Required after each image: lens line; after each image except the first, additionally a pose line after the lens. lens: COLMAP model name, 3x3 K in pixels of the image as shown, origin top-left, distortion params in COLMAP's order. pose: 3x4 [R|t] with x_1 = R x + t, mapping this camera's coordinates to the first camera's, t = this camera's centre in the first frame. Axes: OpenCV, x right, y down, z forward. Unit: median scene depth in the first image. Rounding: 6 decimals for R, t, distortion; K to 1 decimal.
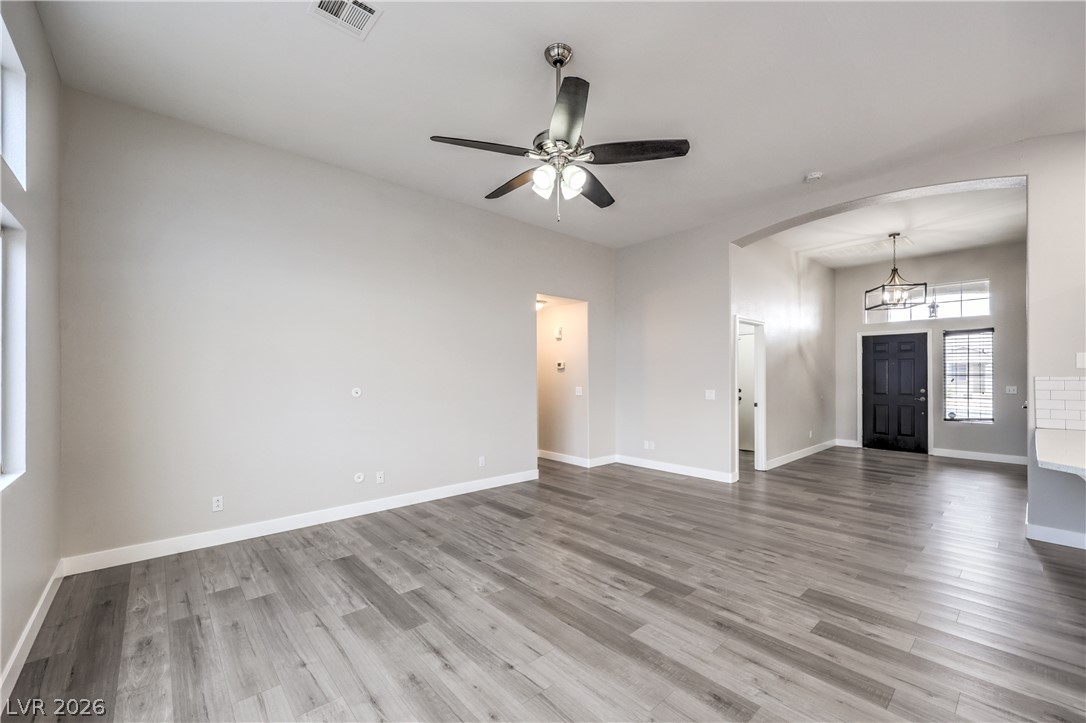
lens RADIAL K [[440.5, 0, 547.5], [0, 440.5, 380.4], [0, 0, 1]] dist [-0.006498, 0.001390]
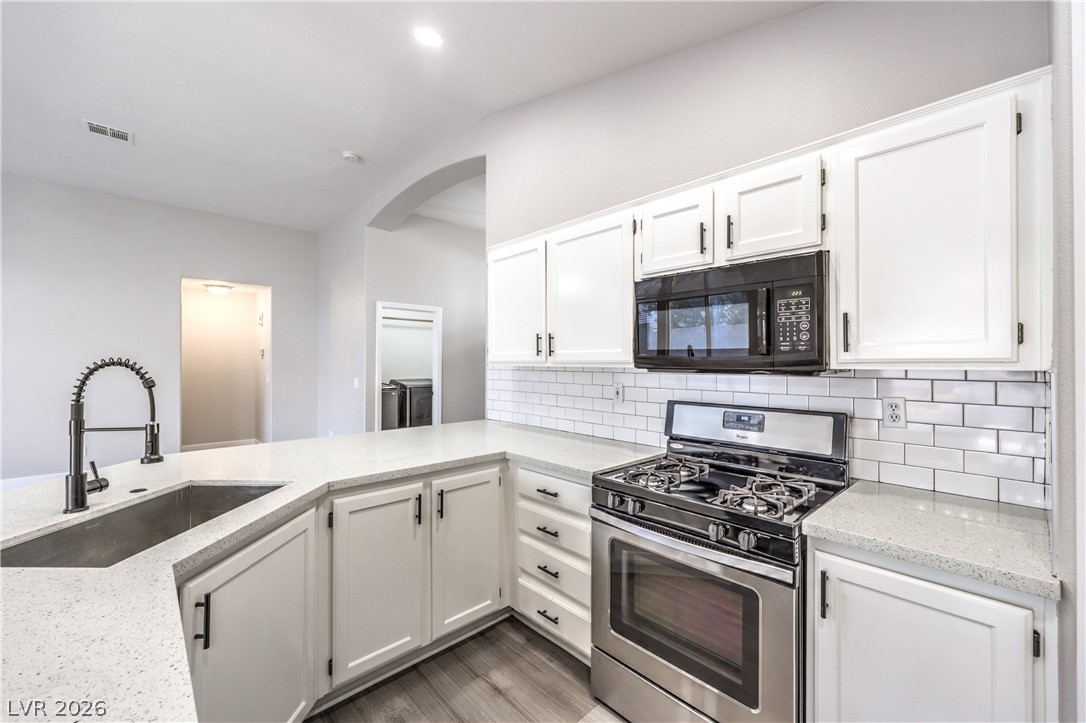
lens RADIAL K [[440.5, 0, 541.4], [0, 440.5, 359.5], [0, 0, 1]] dist [-0.006498, 0.001390]
pose [[0.999568, 0.007126, 0.028526, 1.156433], [-0.006554, 0.999777, -0.020094, -0.002502], [-0.028663, 0.019898, 0.999391, 0.035938]]
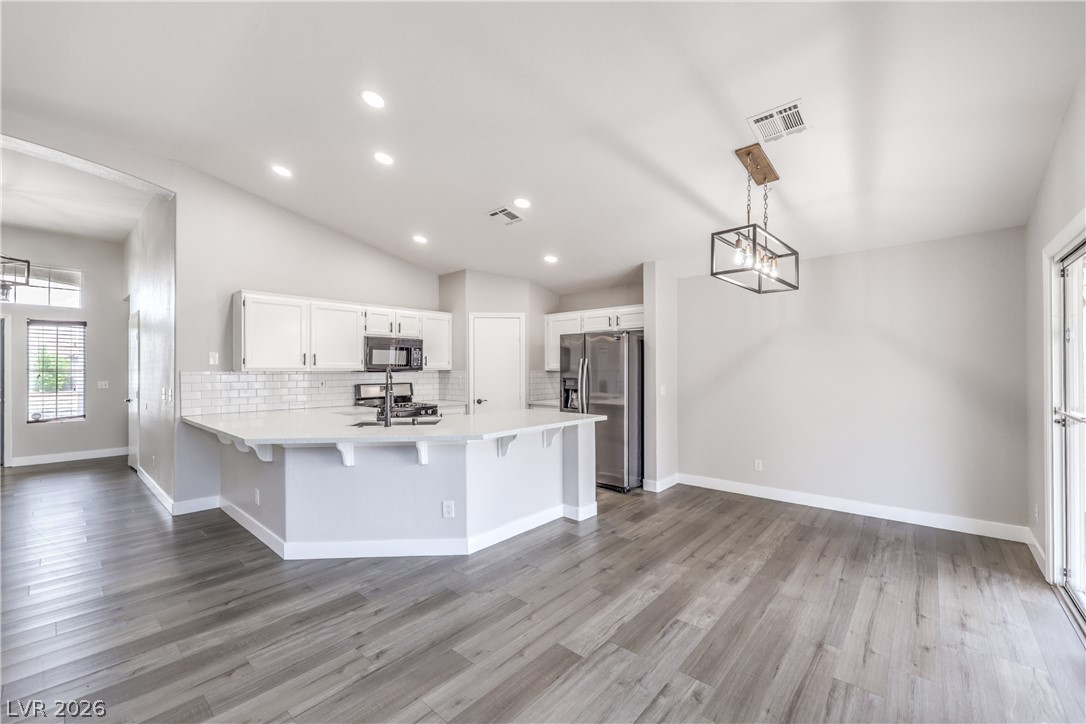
lens RADIAL K [[440.5, 0, 546.7], [0, 440.5, 361.4], [0, 0, 1]] dist [-0.006498, 0.001390]
pose [[-0.124318, 0.018131, 0.992077, -0.138456], [0.014834, 0.999755, -0.016412, -0.001563], [-0.992131, 0.012676, -0.124557, 0.183182]]
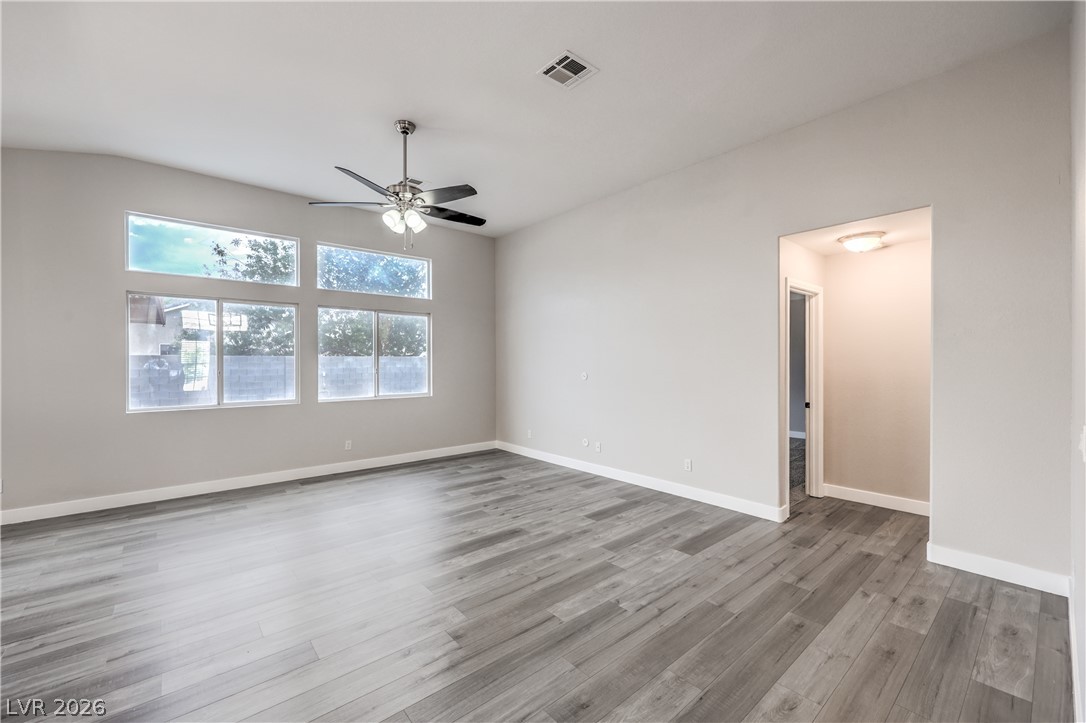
lens RADIAL K [[440.5, 0, 544.4], [0, 440.5, 363.5], [0, 0, 1]] dist [-0.006498, 0.001390]
pose [[-0.014784, 0.009396, -0.999847, 0.979364], [-0.011352, 0.999890, 0.009564, -0.020982], [0.999826, 0.011491, -0.014676, 1.027918]]
